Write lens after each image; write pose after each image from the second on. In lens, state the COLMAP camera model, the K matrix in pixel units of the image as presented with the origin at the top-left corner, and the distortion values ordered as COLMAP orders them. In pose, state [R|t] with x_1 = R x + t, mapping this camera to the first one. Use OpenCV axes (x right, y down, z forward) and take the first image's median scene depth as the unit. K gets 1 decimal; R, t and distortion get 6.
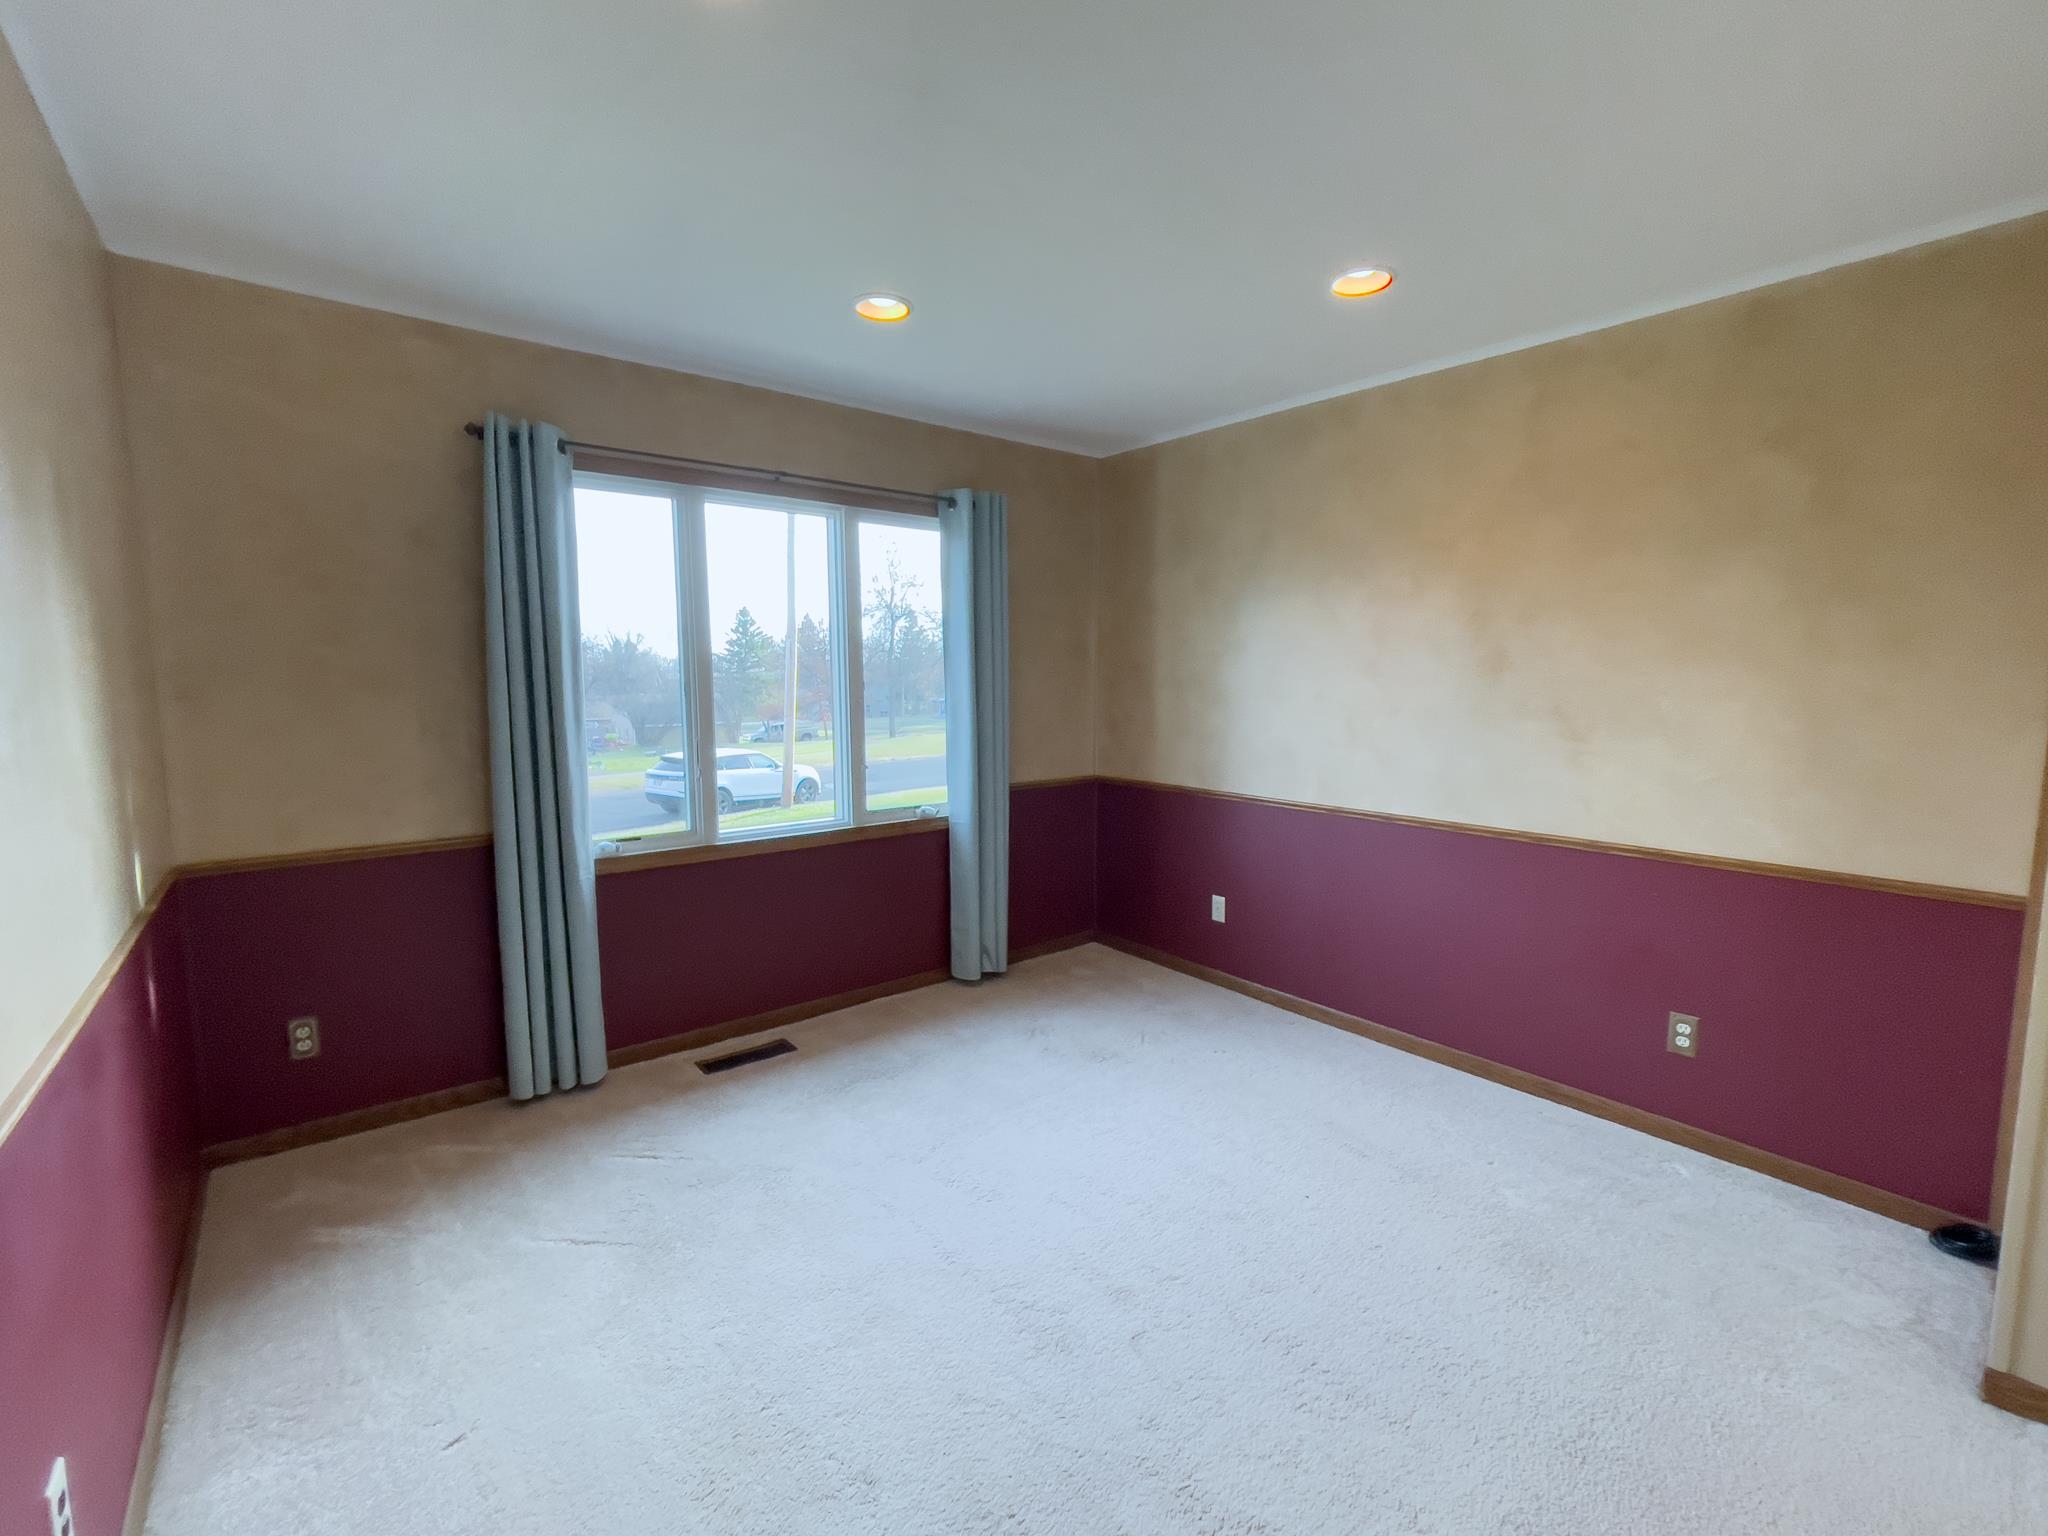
lens RADIAL K [[869.3, 0, 1025.1], [0, 869.3, 776.7], [0, 0, 1]] dist [-0.019683, -0.000872]
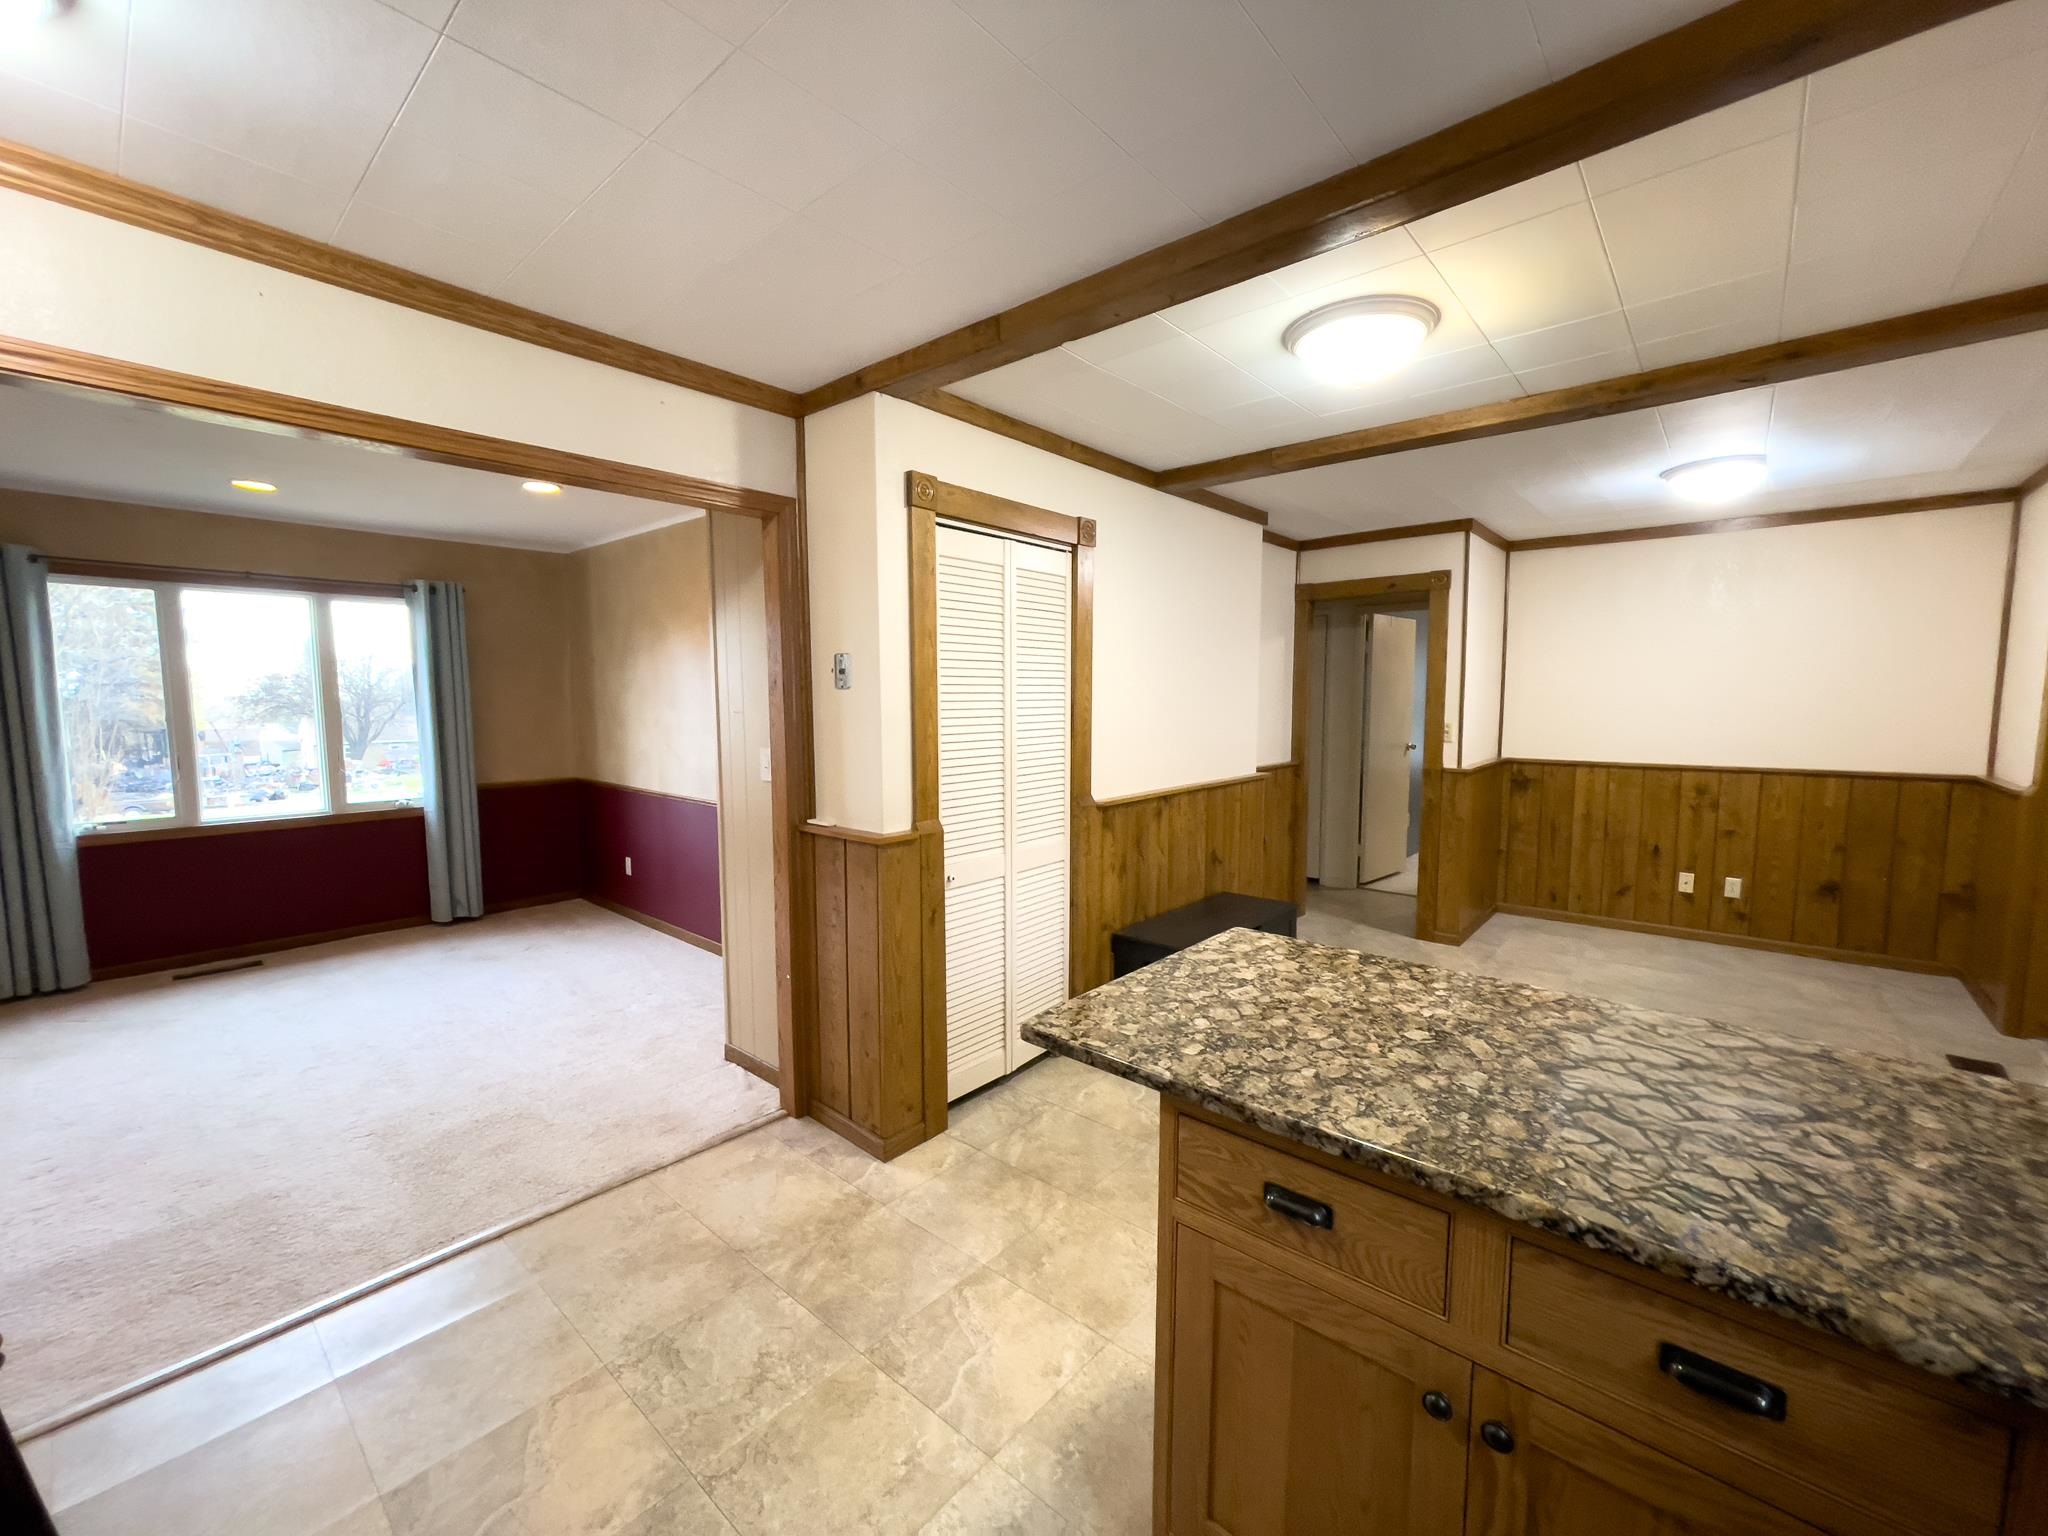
lens RADIAL K [[830.8, 0, 1016.8], [0, 830.8, 770.0], [0, 0, 1]] dist [-0.000377, -0.000021]
pose [[0.985936, -0.011008, 0.166763, 0.721825], [0.014503, 0.999700, -0.019754, 0.030332], [-0.166495, 0.021895, 0.985799, -0.562828]]
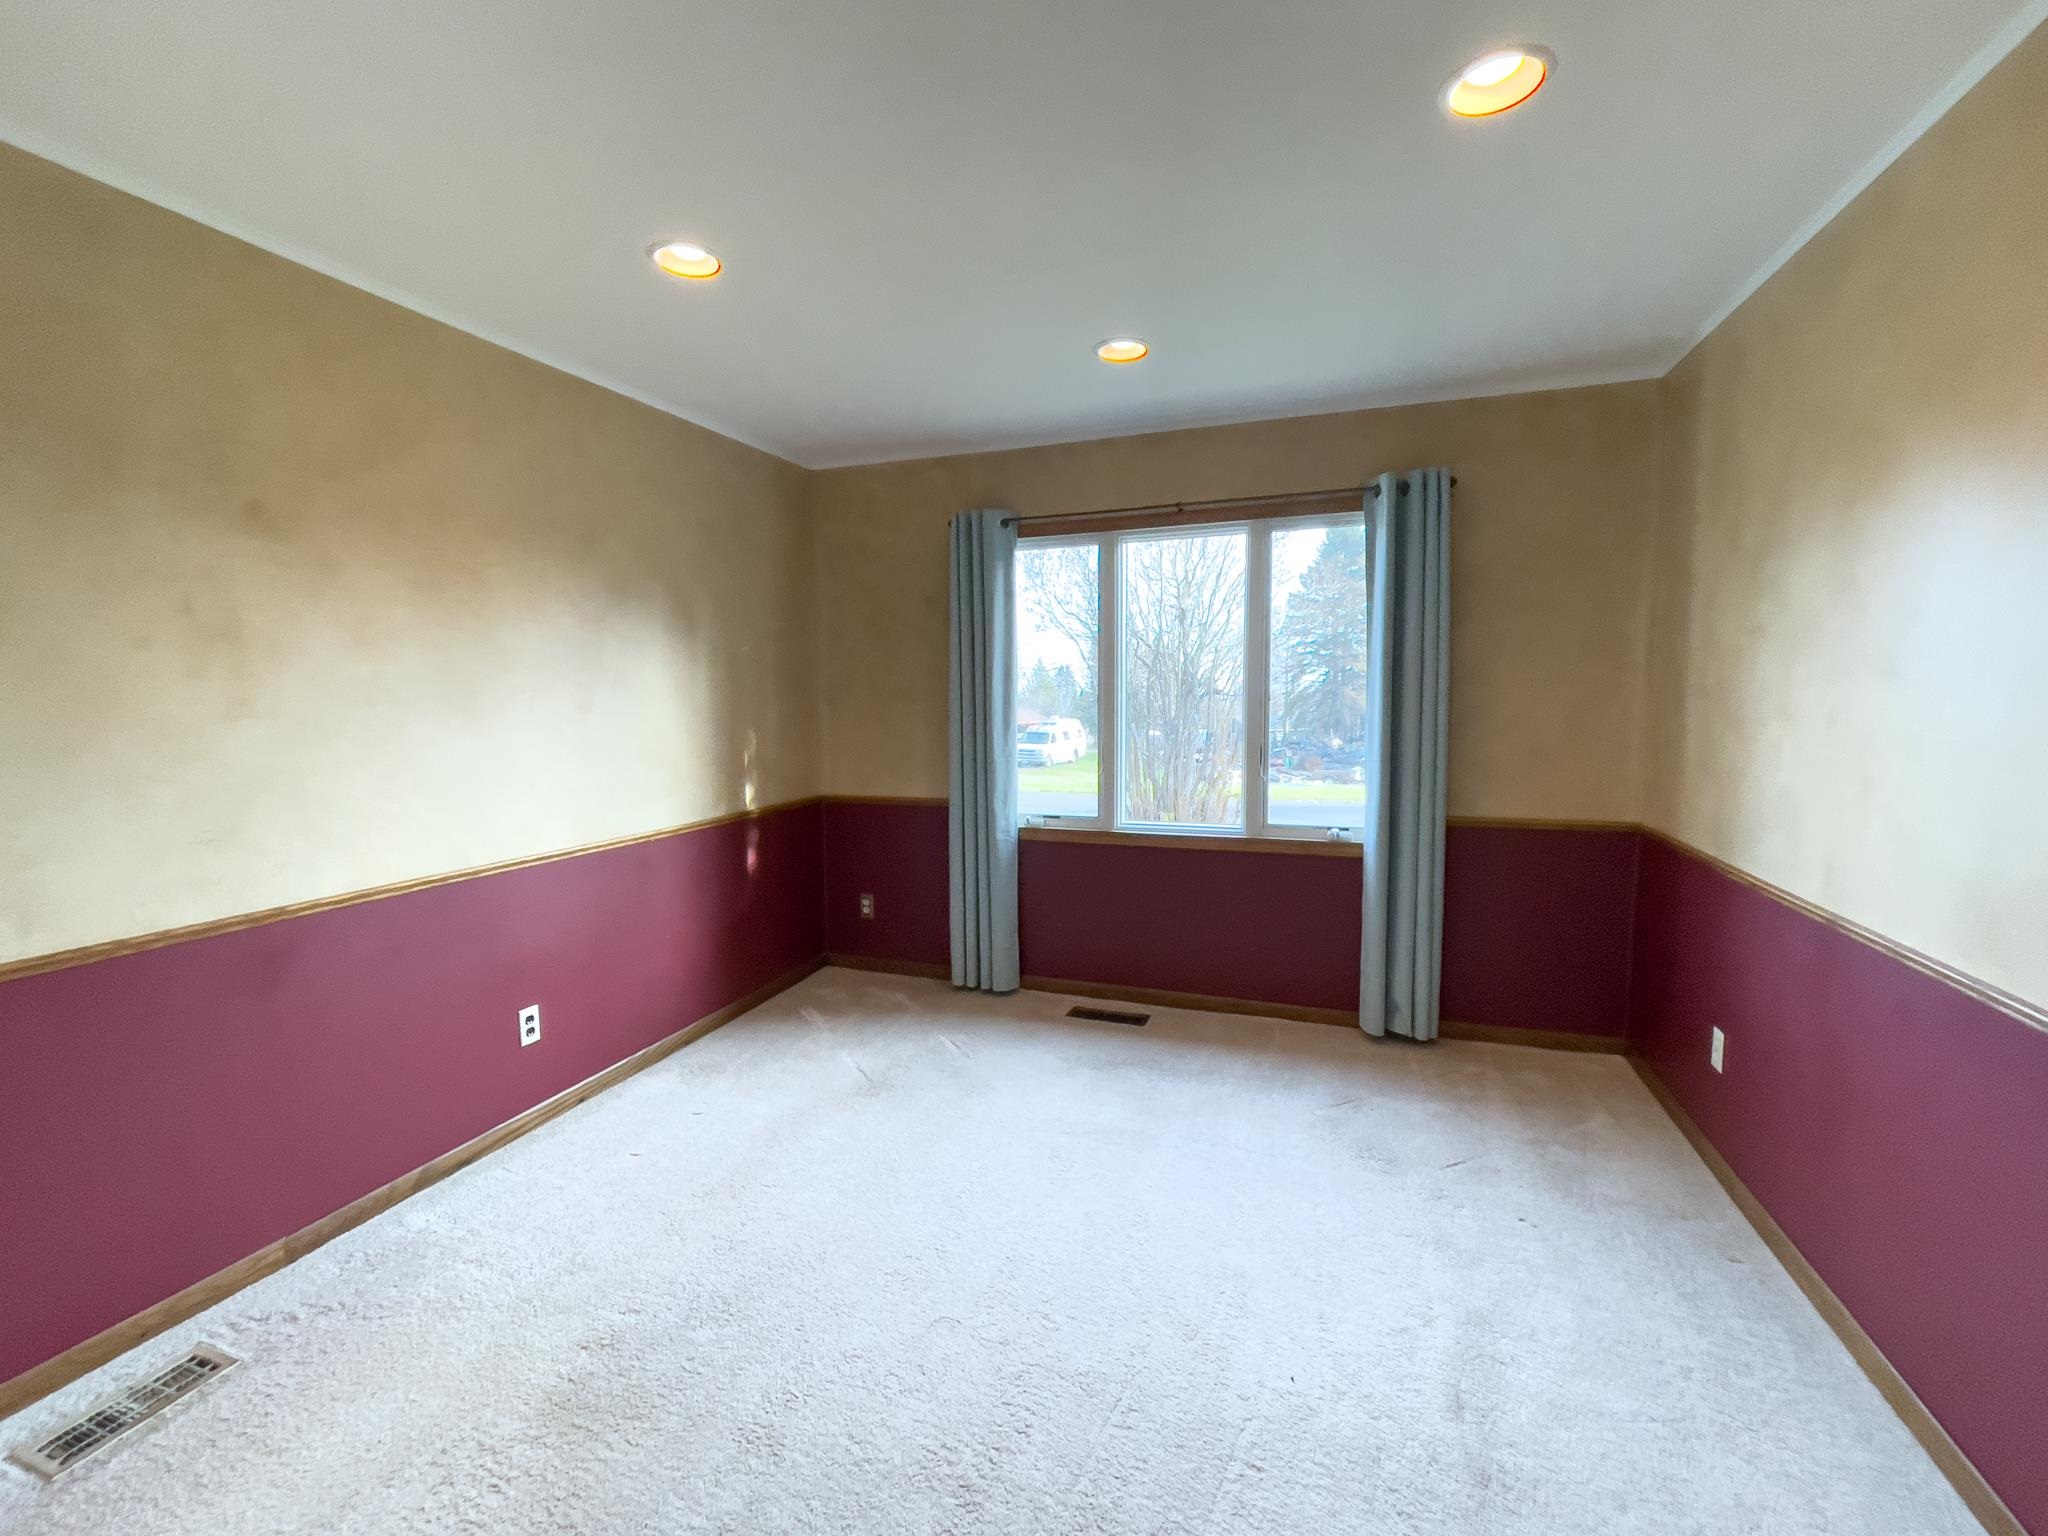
lens RADIAL K [[869.1, 0, 1021.7], [0, 869.1, 769.6], [0, 0, 1]] dist [-0.001100, -0.000718]
pose [[0.517702, 0.076095, -0.852170, 0.547060], [-0.085396, 0.995659, 0.037029, -0.036819], [0.851288, 0.053602, 0.521953, 0.259139]]
